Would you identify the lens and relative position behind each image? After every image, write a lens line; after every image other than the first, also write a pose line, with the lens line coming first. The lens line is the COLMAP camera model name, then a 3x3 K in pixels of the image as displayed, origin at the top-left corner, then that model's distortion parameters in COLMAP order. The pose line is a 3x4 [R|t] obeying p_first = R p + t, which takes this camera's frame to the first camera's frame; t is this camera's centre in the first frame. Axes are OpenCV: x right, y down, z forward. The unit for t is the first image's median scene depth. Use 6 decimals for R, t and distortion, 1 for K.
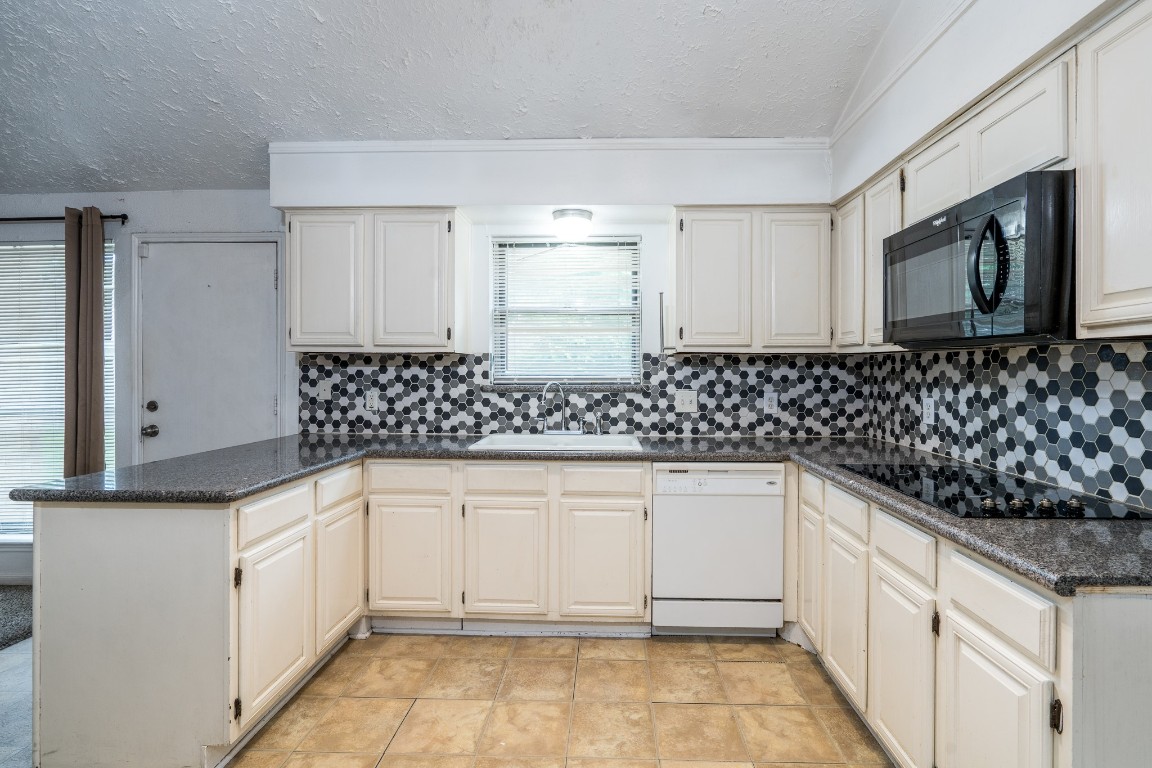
lens RADIAL K [[533.2, 0, 584.0], [0, 533.2, 375.7], [0, 0, 1]] dist [-0.000991, 0.000502]
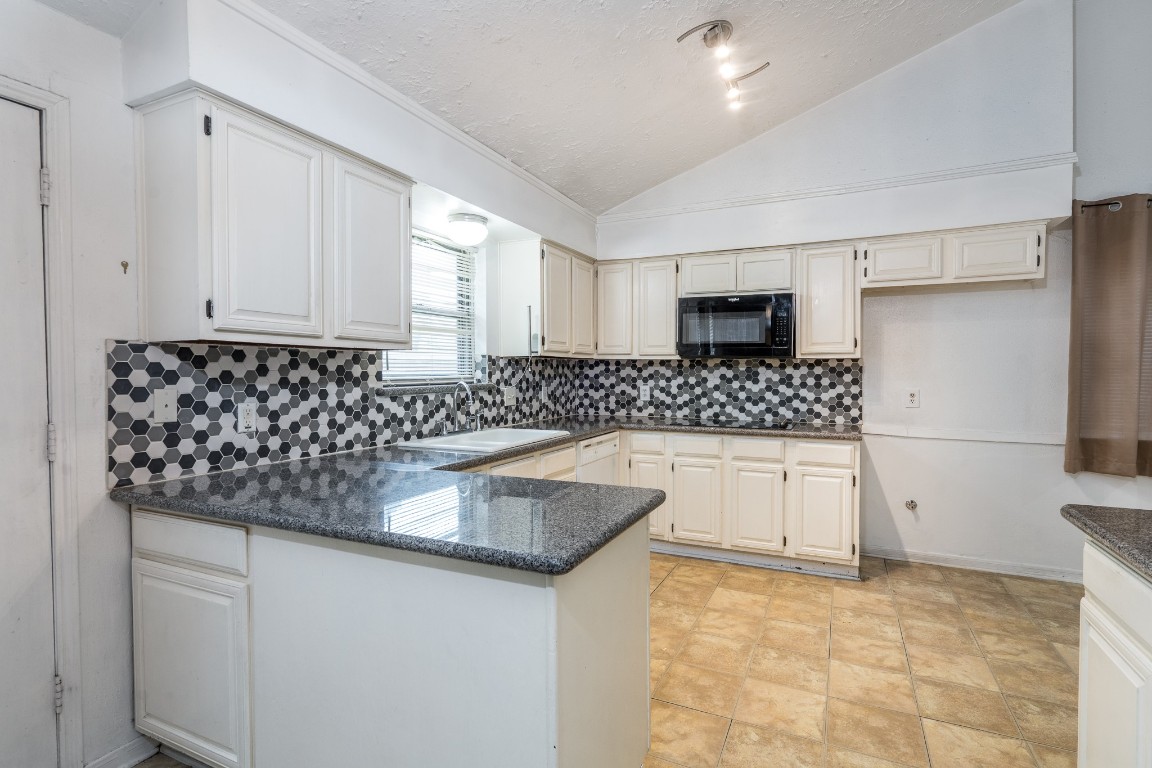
lens RADIAL K [[533.2, 0, 575.6], [0, 533.2, 379.3], [0, 0, 1]] dist [-0.000991, 0.000502]
pose [[0.432243, -0.017548, 0.901586, -0.818619], [0.010488, 0.999841, 0.014433, -0.005419], [-0.901696, 0.003217, 0.432358, 0.351398]]
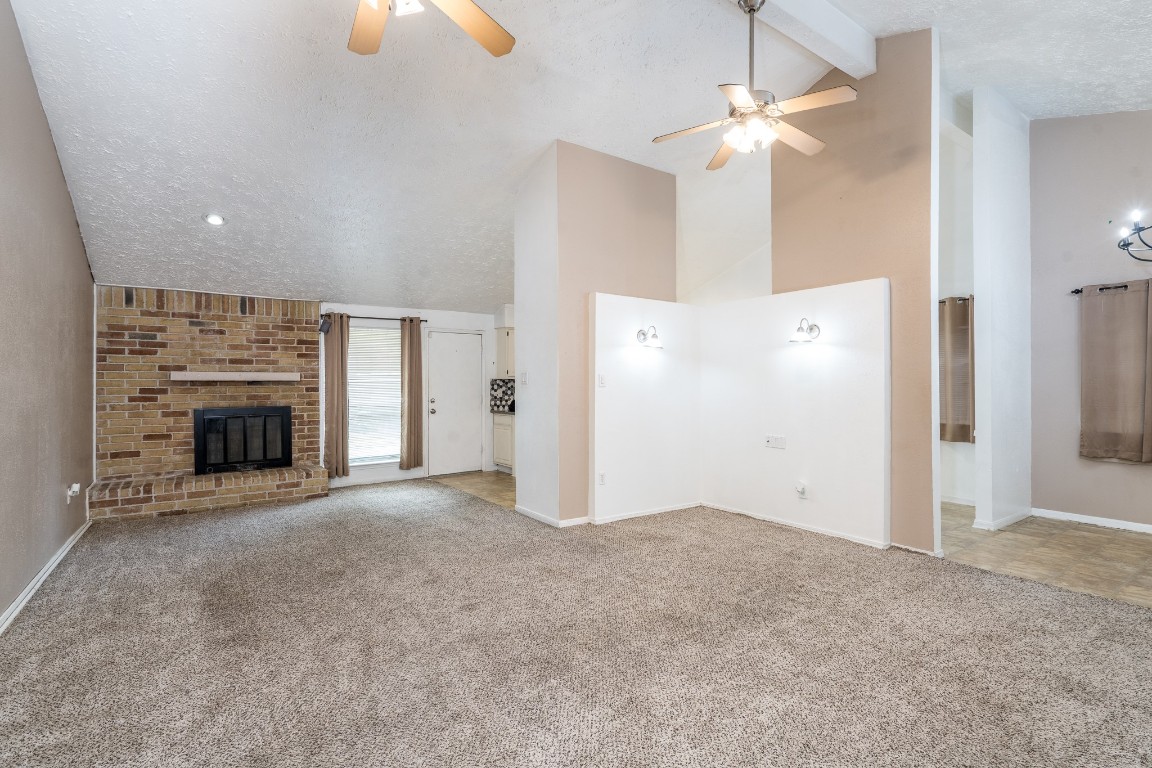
lens RADIAL K [[533.2, 0, 581.2], [0, 533.2, 383.0], [0, 0, 1]] dist [-0.000991, 0.000502]
pose [[0.805180, -0.000659, 0.593030, -1.709081], [0.004726, 0.999975, -0.005305, -0.006542], [-0.593011, 0.007075, 0.805163, -1.318658]]
